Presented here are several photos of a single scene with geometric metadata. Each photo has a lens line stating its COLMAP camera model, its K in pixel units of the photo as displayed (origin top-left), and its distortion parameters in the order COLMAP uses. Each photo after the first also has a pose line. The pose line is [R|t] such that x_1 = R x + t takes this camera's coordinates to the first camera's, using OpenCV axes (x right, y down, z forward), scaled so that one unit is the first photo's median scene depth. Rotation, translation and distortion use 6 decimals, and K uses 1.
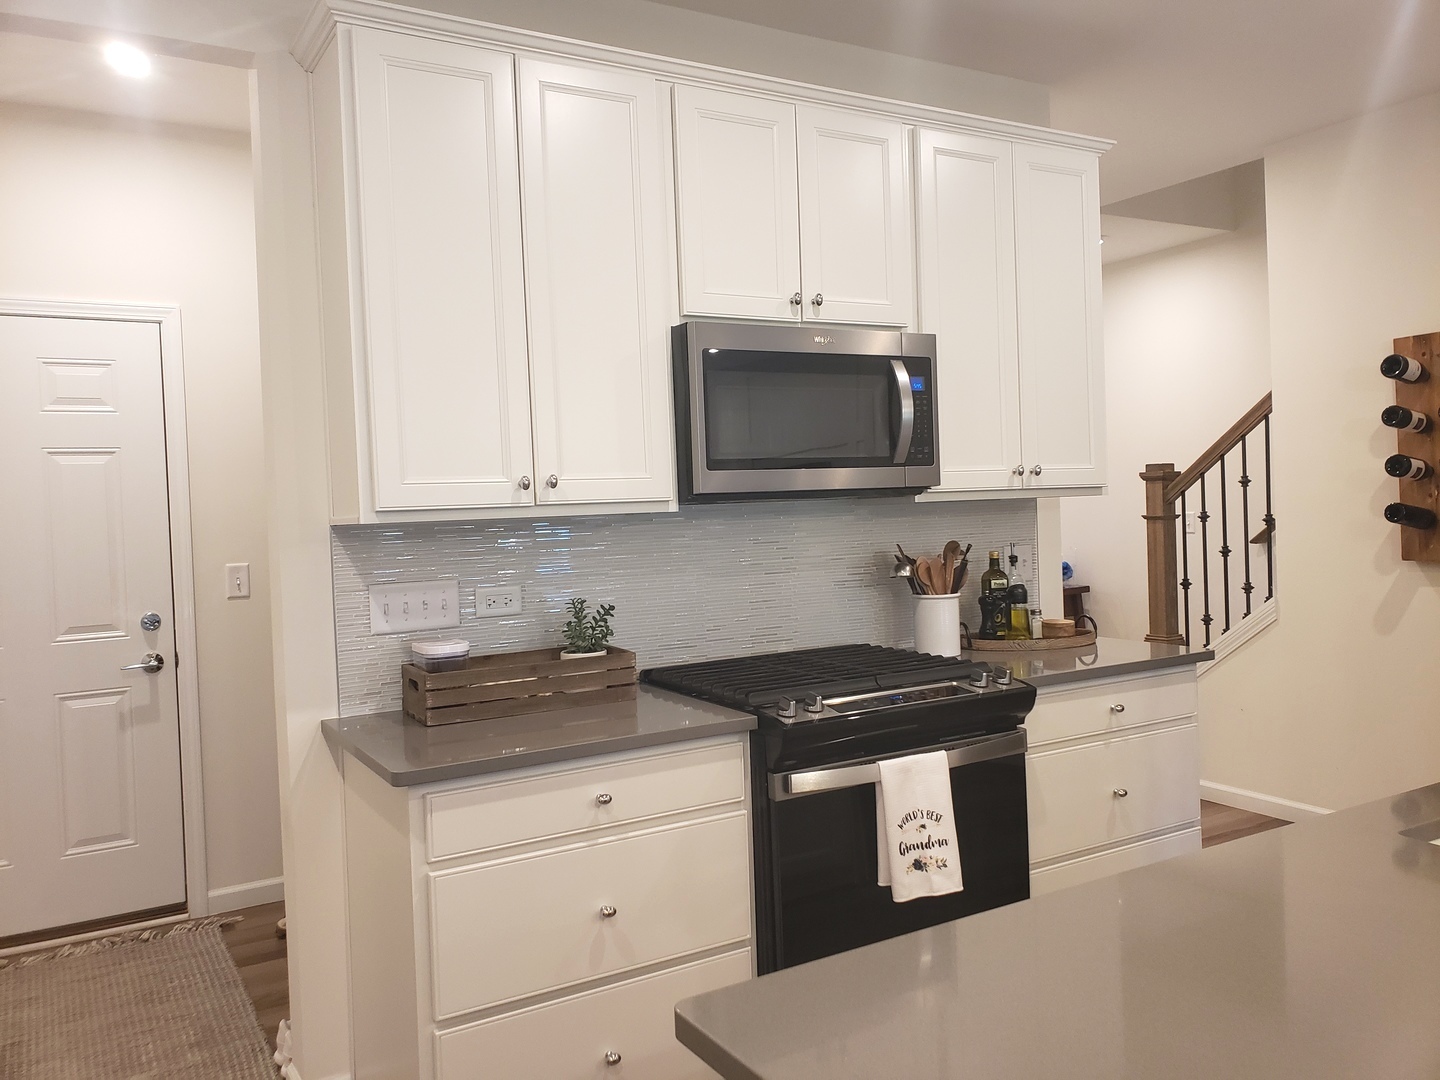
lens RADIAL K [[1116.4, 0, 698.6], [0, 1116.4, 534.4], [0, 0, 1]] dist [0.230476, -0.552467]
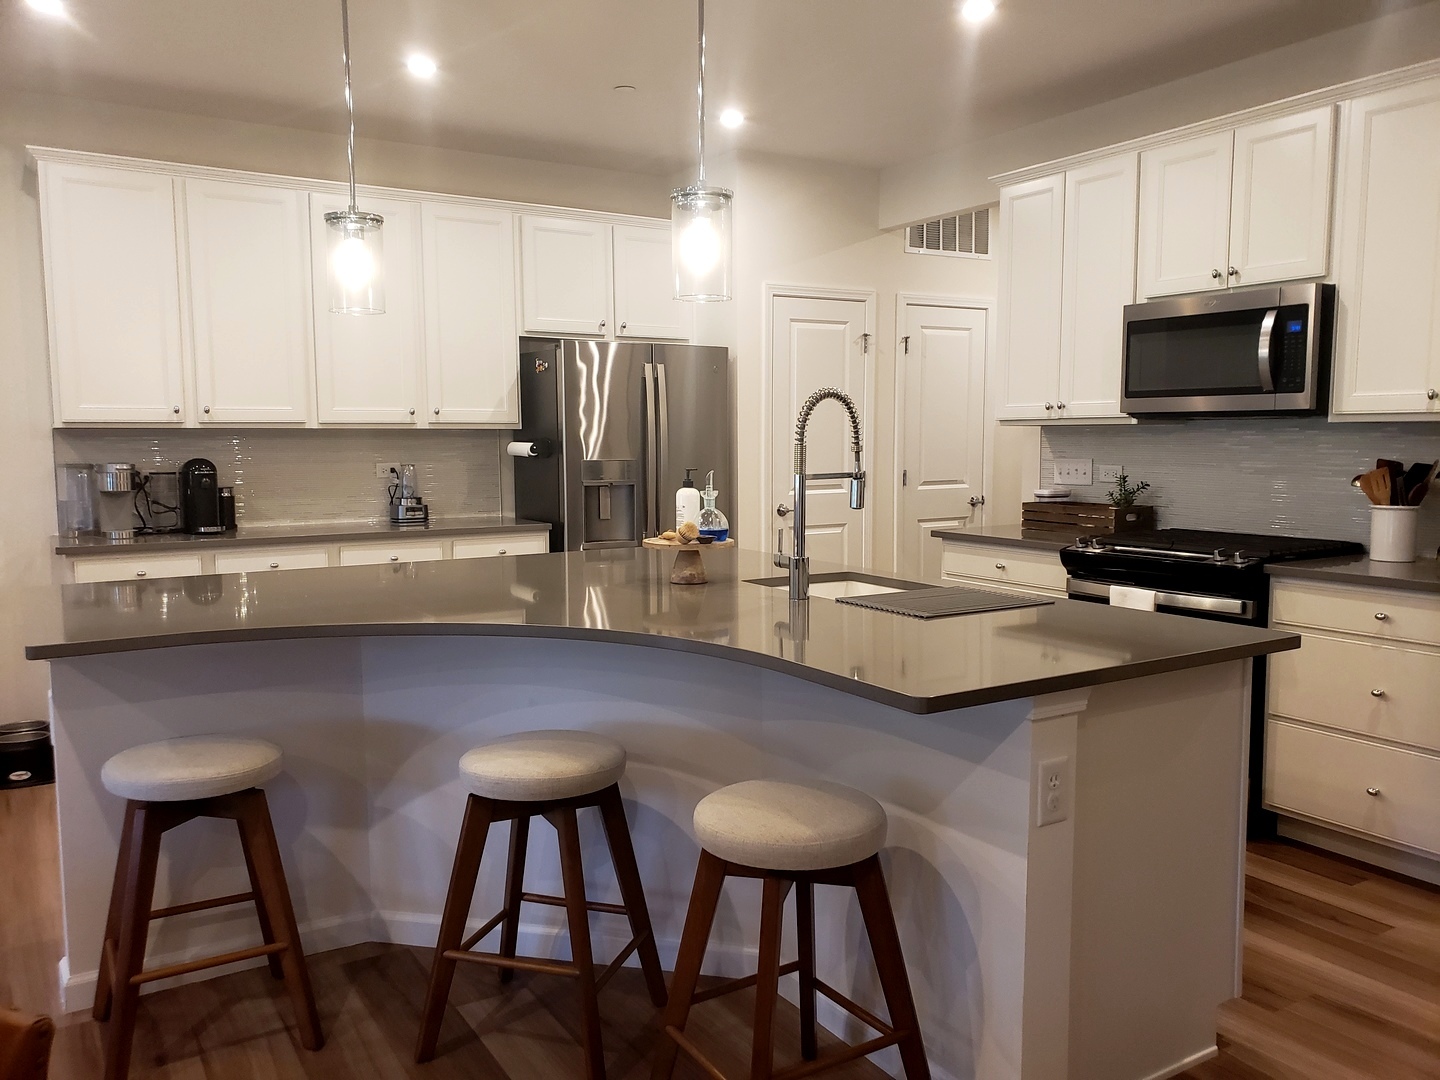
lens RADIAL K [[1128.9, 0, 720.0], [0, 1128.9, 540.0], [0, 0, 1]] dist [0.007585, -0.007435]
pose [[0.029265, 0.131938, -0.990826, 1.524975], [-0.016935, 0.991174, 0.131484, -0.056228], [0.999428, 0.012932, 0.031241, 0.362200]]
